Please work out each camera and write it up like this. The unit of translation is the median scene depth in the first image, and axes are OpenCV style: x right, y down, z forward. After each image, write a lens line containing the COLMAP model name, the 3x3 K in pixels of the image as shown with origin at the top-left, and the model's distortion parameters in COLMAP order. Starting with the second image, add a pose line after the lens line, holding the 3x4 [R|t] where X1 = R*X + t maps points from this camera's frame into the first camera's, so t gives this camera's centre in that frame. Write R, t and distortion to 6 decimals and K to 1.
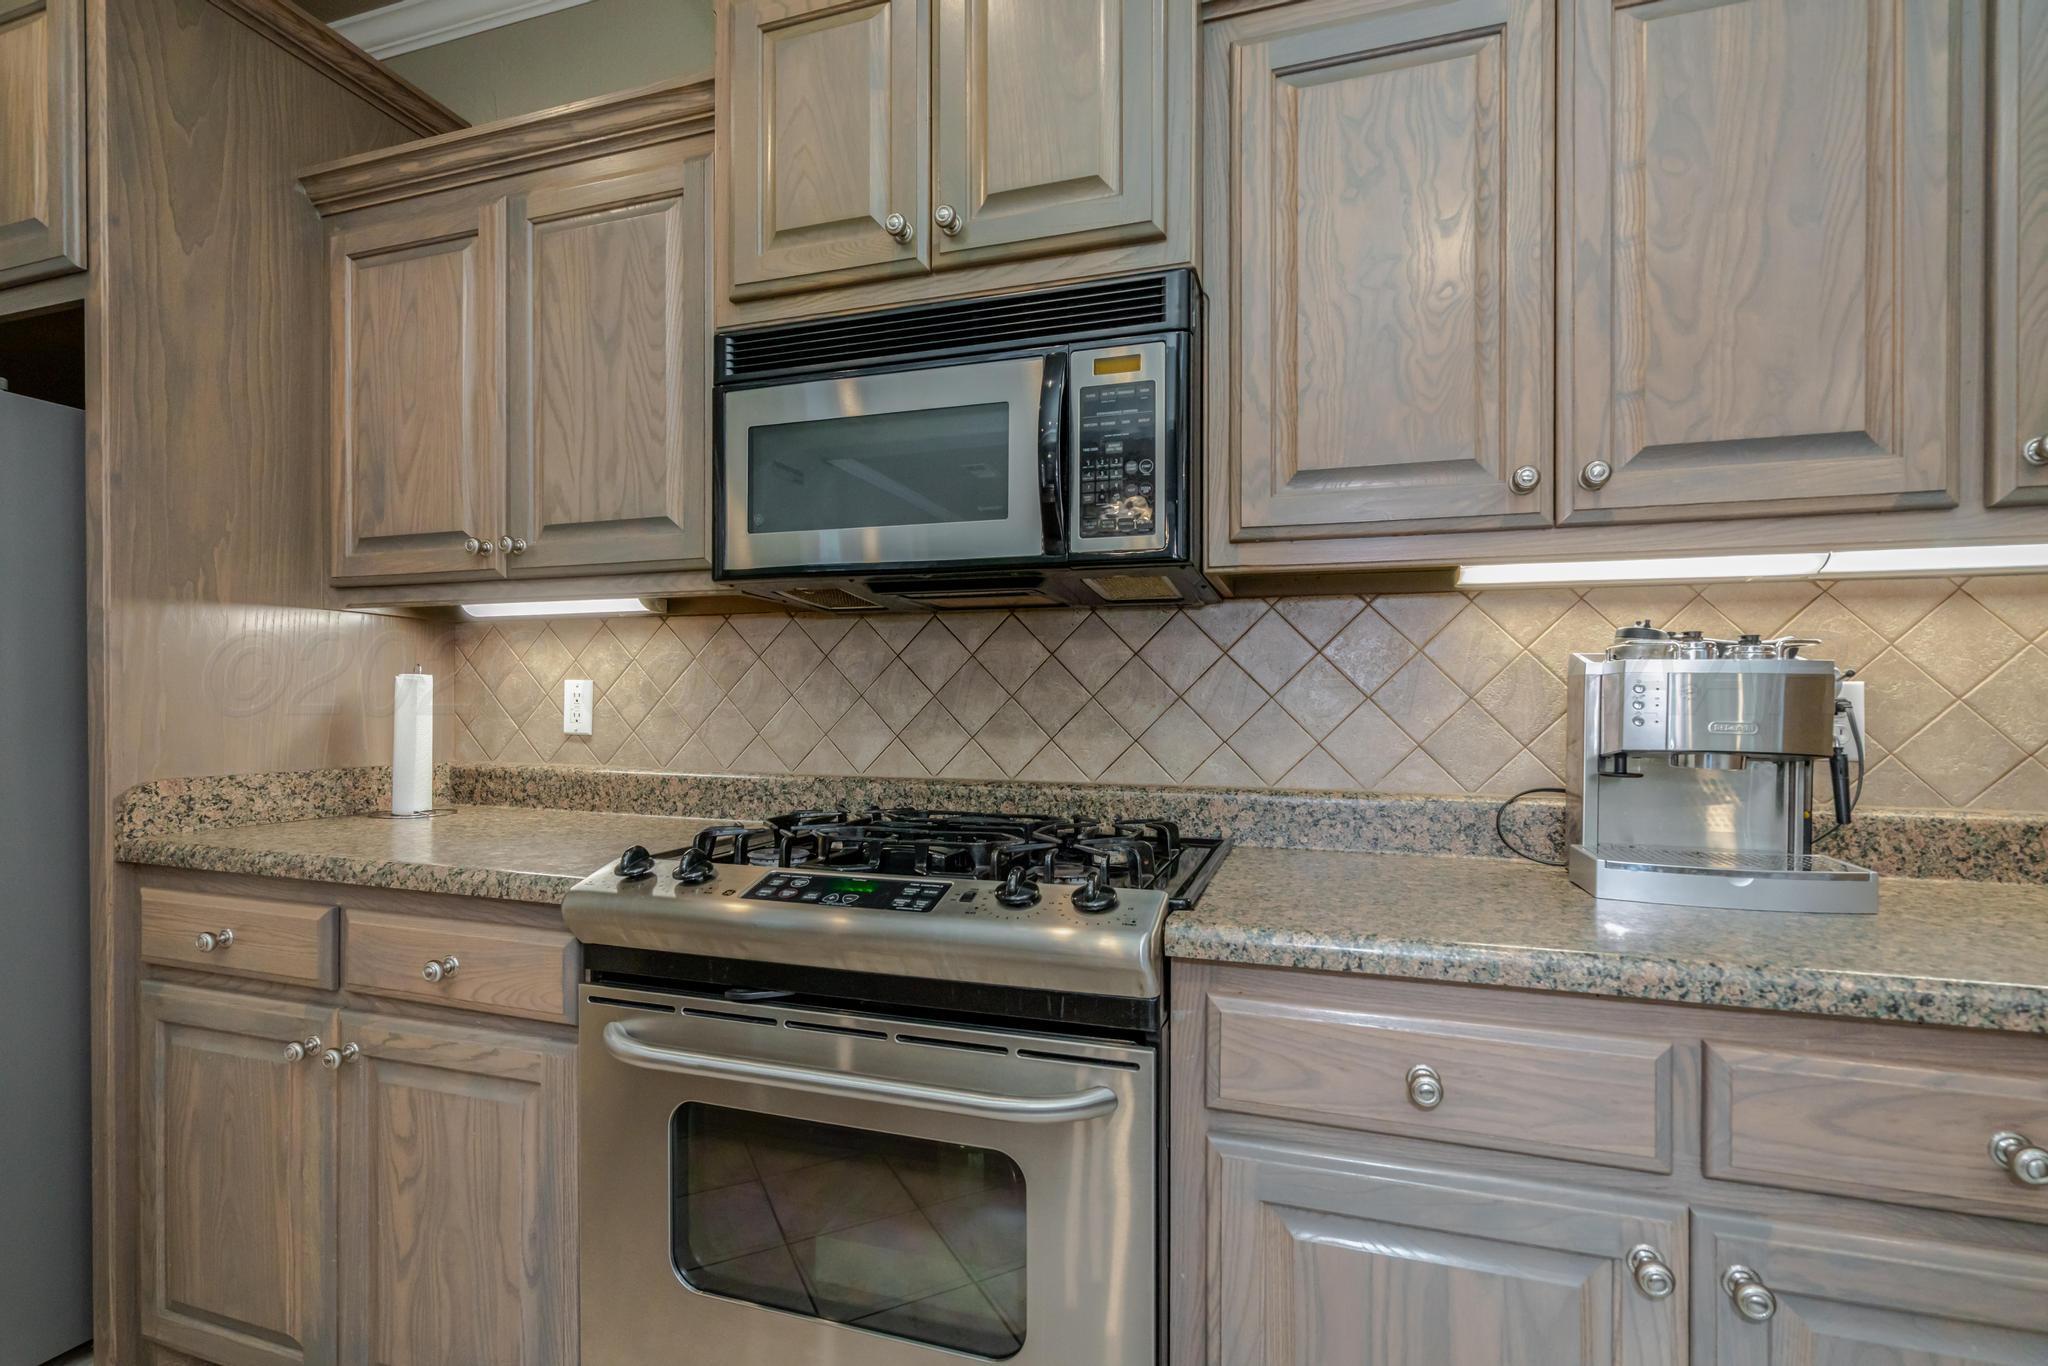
lens RADIAL K [[945.2, 0, 1014.6], [0, 945.2, 708.7], [0, 0, 1]] dist [-0.007817, 0.000095]
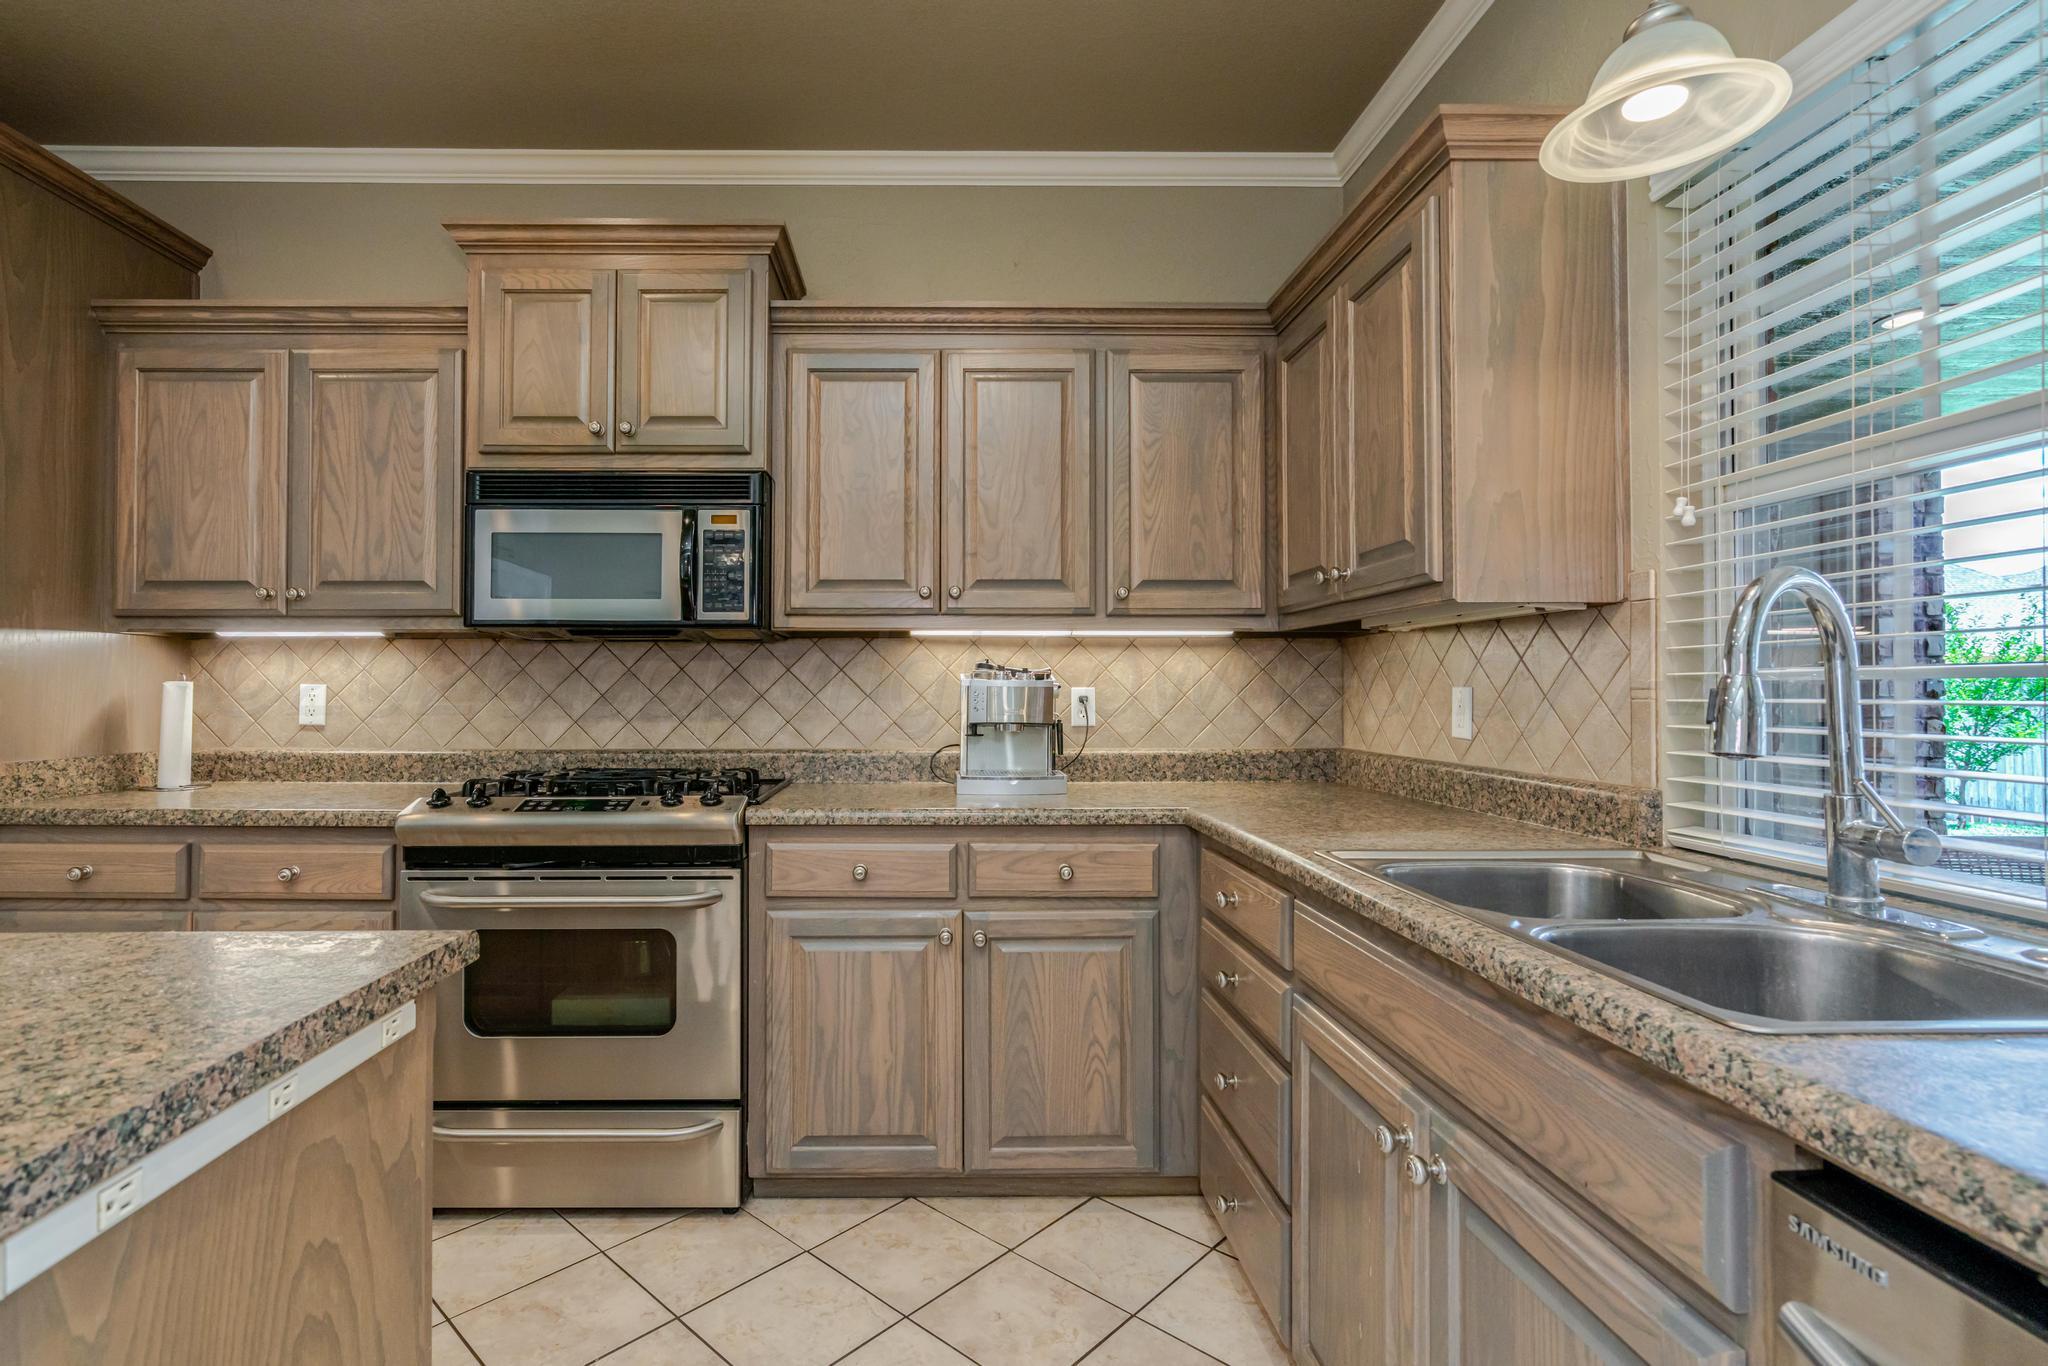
lens RADIAL K [[967.9, 0, 942.3], [0, 967.9, 658.7], [0, 0, 1]] dist [-0.001130, 0.000064]
pose [[0.947181, 0.004681, 0.320664, -0.080013], [0.005817, 0.999478, -0.031773, -0.024552], [-0.320645, 0.031960, 0.946660, -0.803547]]
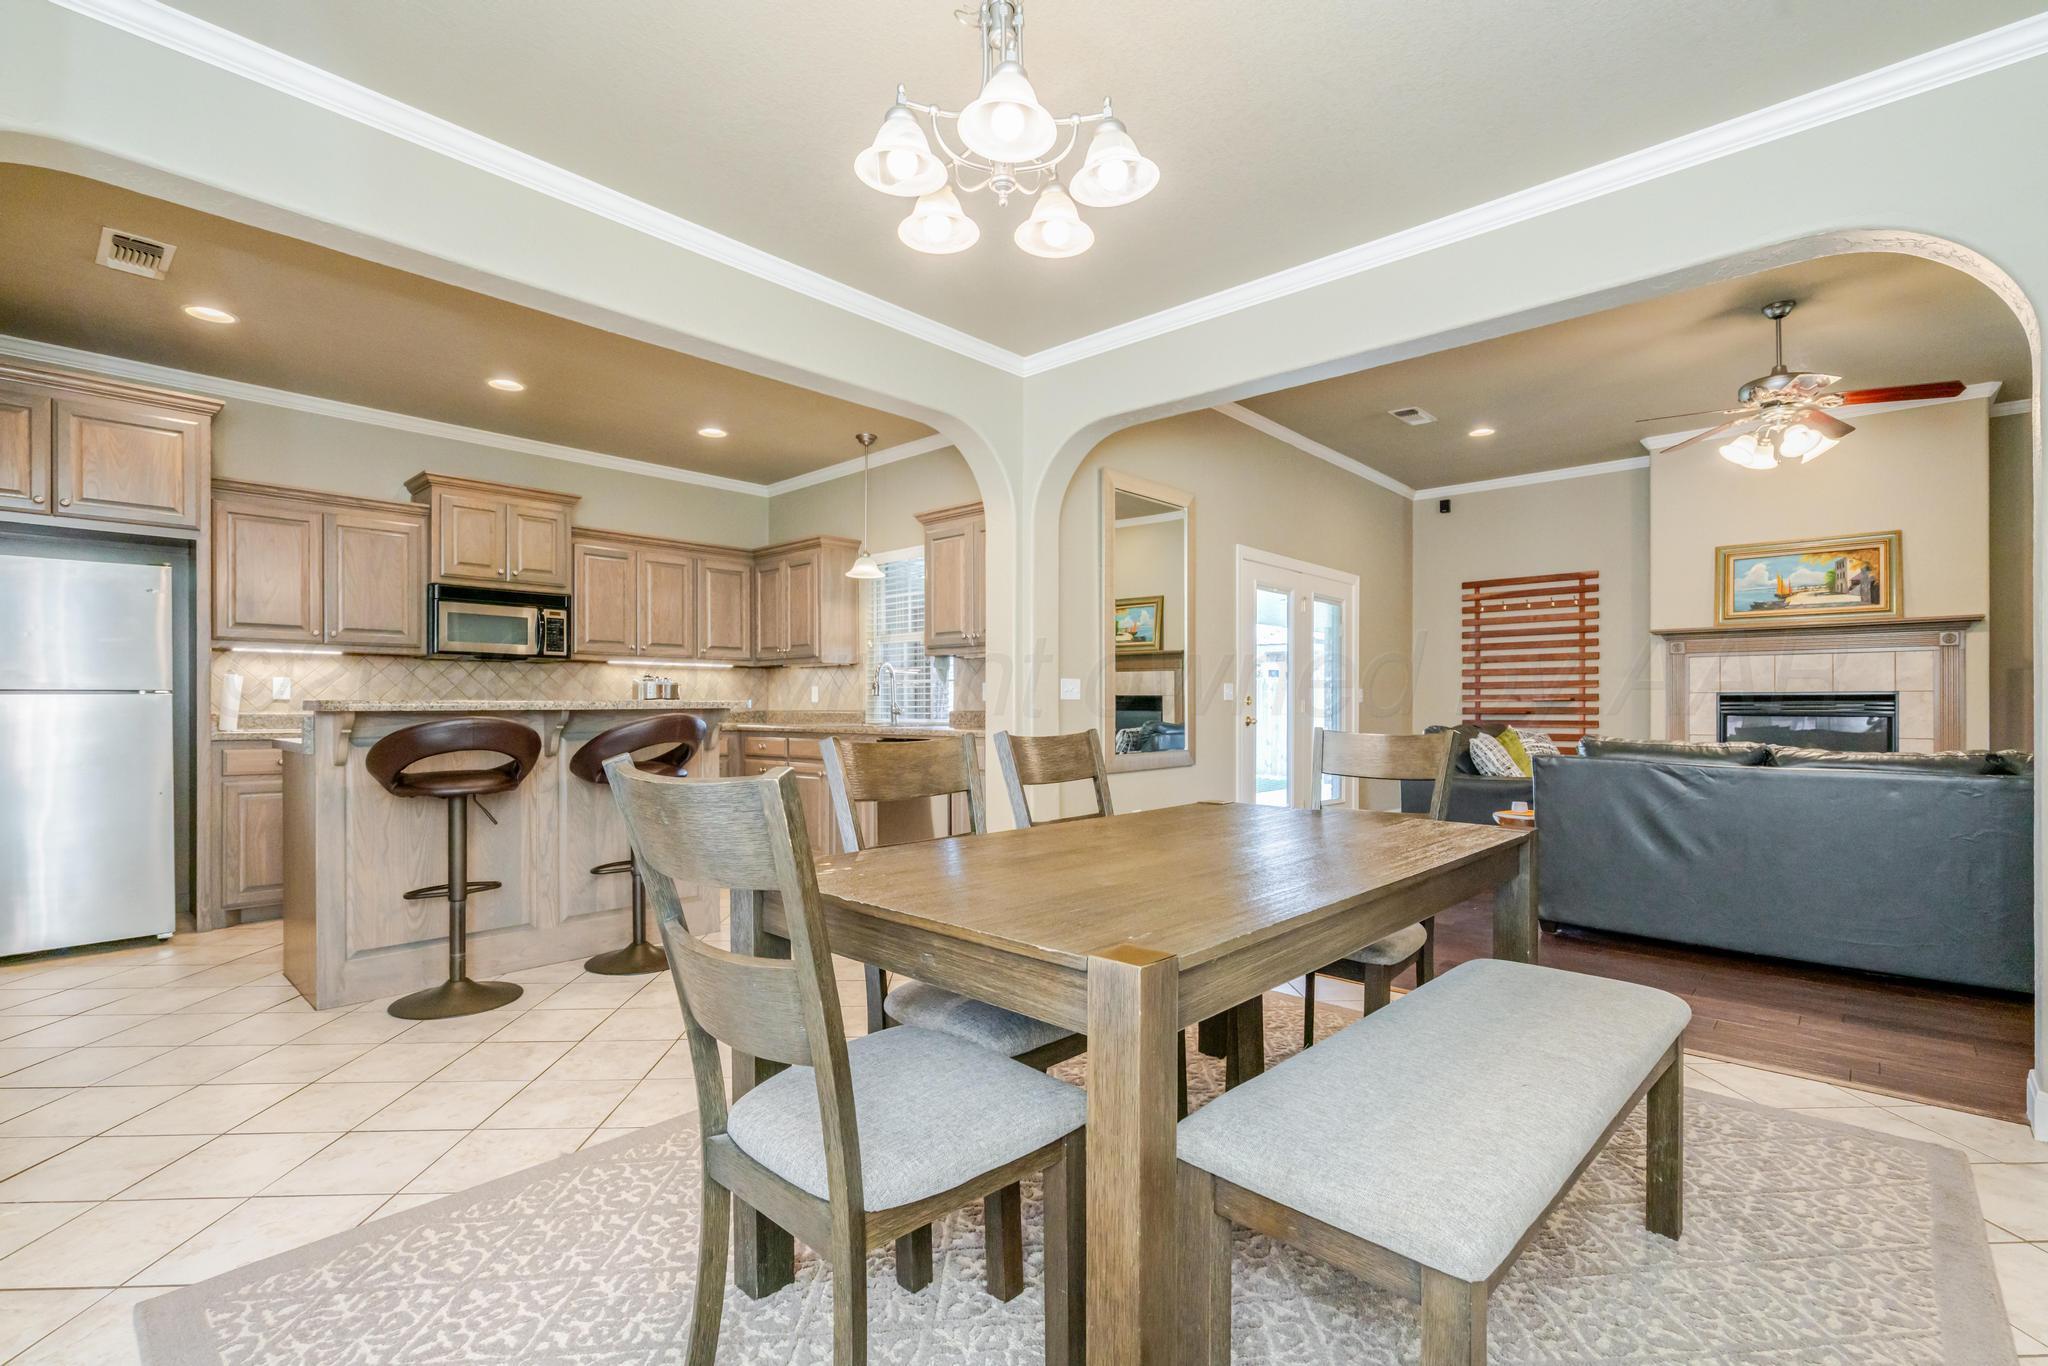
lens RADIAL K [[917.4, 0, 1016.1], [0, 917.4, 691.9], [0, 0, 1]] dist [-0.001429, -0.000026]
pose [[0.413750, 0.009168, 0.910344, -2.569660], [0.006085, 0.999899, -0.012835, 0.068497], [-0.910370, 0.010850, 0.413653, -2.439438]]
